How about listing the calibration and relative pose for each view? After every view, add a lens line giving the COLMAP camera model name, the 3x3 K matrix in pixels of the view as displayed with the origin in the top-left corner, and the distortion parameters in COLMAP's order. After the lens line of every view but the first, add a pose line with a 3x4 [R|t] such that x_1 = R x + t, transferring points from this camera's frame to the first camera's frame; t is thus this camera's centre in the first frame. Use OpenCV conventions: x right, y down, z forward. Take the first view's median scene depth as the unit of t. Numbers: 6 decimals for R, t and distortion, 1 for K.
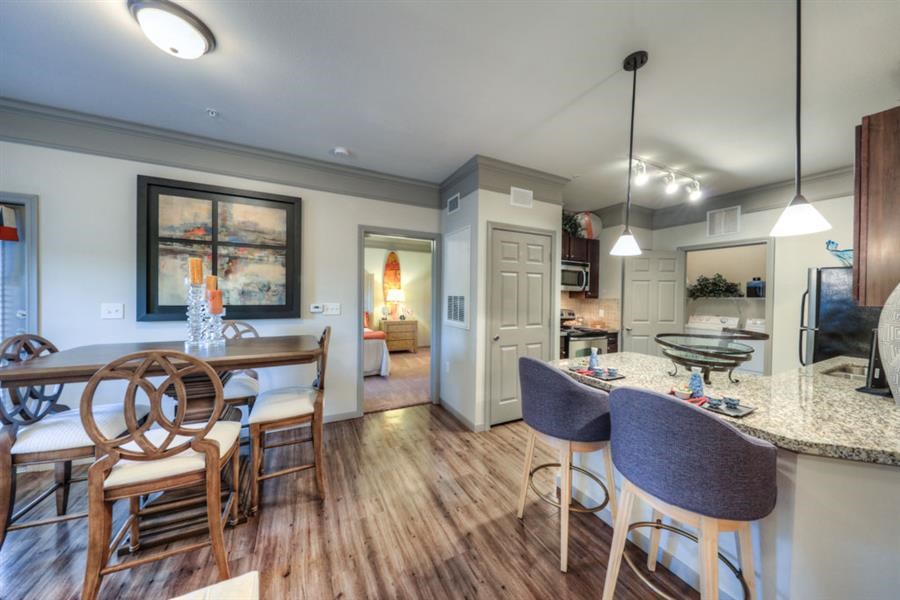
lens RADIAL K [[286.3, 0, 448.9], [0, 286.3, 297.6], [0, 0, 1]] dist [0.001859, -0.002509]
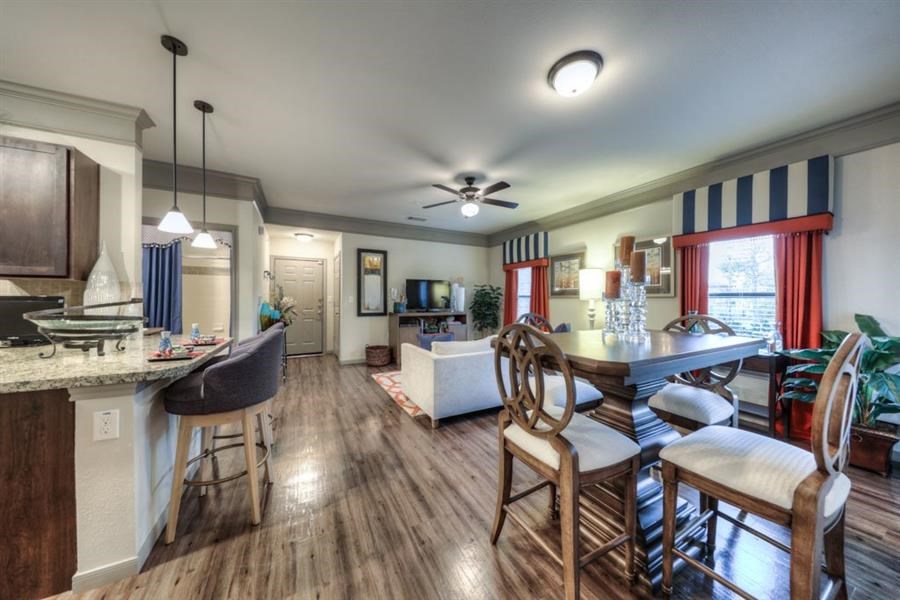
lens RADIAL K [[289.0, 0, 445.6], [0, 289.0, 301.2], [0, 0, 1]] dist [0.000179, -0.002099]
pose [[-0.999832, -0.018290, -0.001424, -0.222149], [-0.018314, 0.999649, 0.019122, 0.037740], [0.001074, 0.019145, -0.999816, 1.297170]]
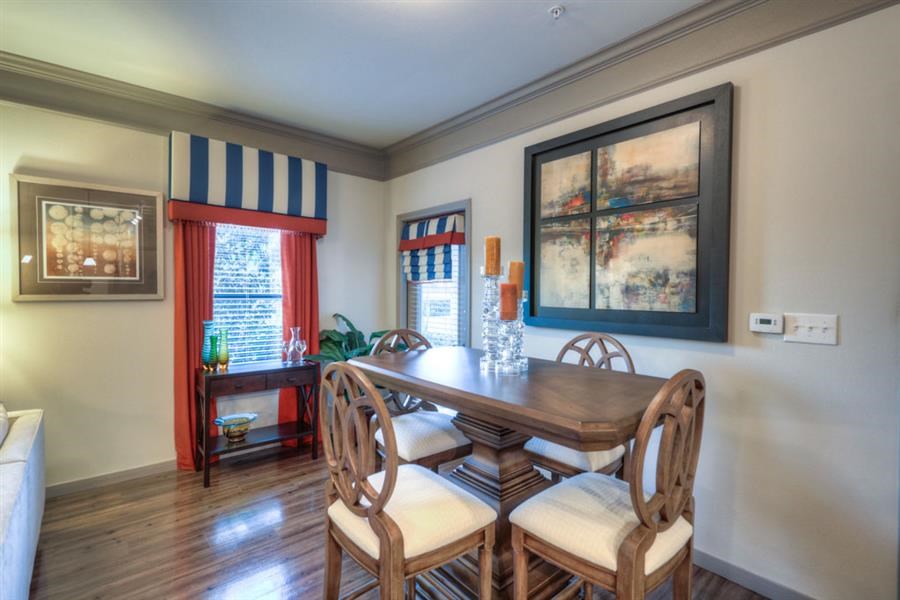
lens RADIAL K [[422.7, 0, 450.0], [0, 422.7, 300.0], [0, 0, 1]] dist [0.003195, 0.000252]
pose [[0.233773, 0.010528, -0.972234, 0.050289], [-0.014488, 0.999868, 0.007343, 0.004545], [0.972183, 0.012369, 0.233895, 0.451513]]
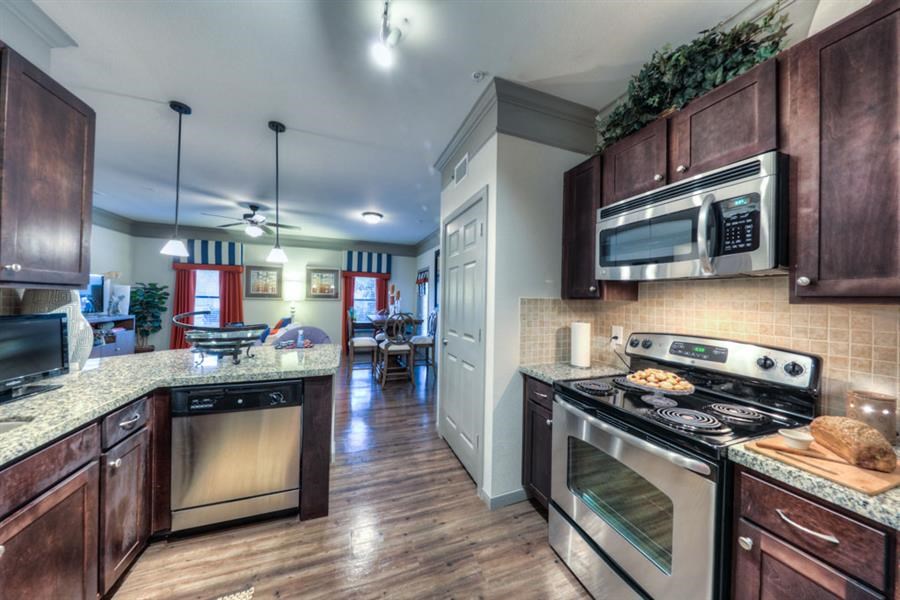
lens RADIAL K [[286.3, 0, 448.9], [0, 286.3, 297.6], [0, 0, 1]] dist [0.001859, -0.002509]
pose [[-0.127779, -0.023321, -0.991528, 1.220842], [-0.032375, 0.999289, -0.019331, 0.017352], [0.991274, 0.029631, -0.128443, 1.295487]]
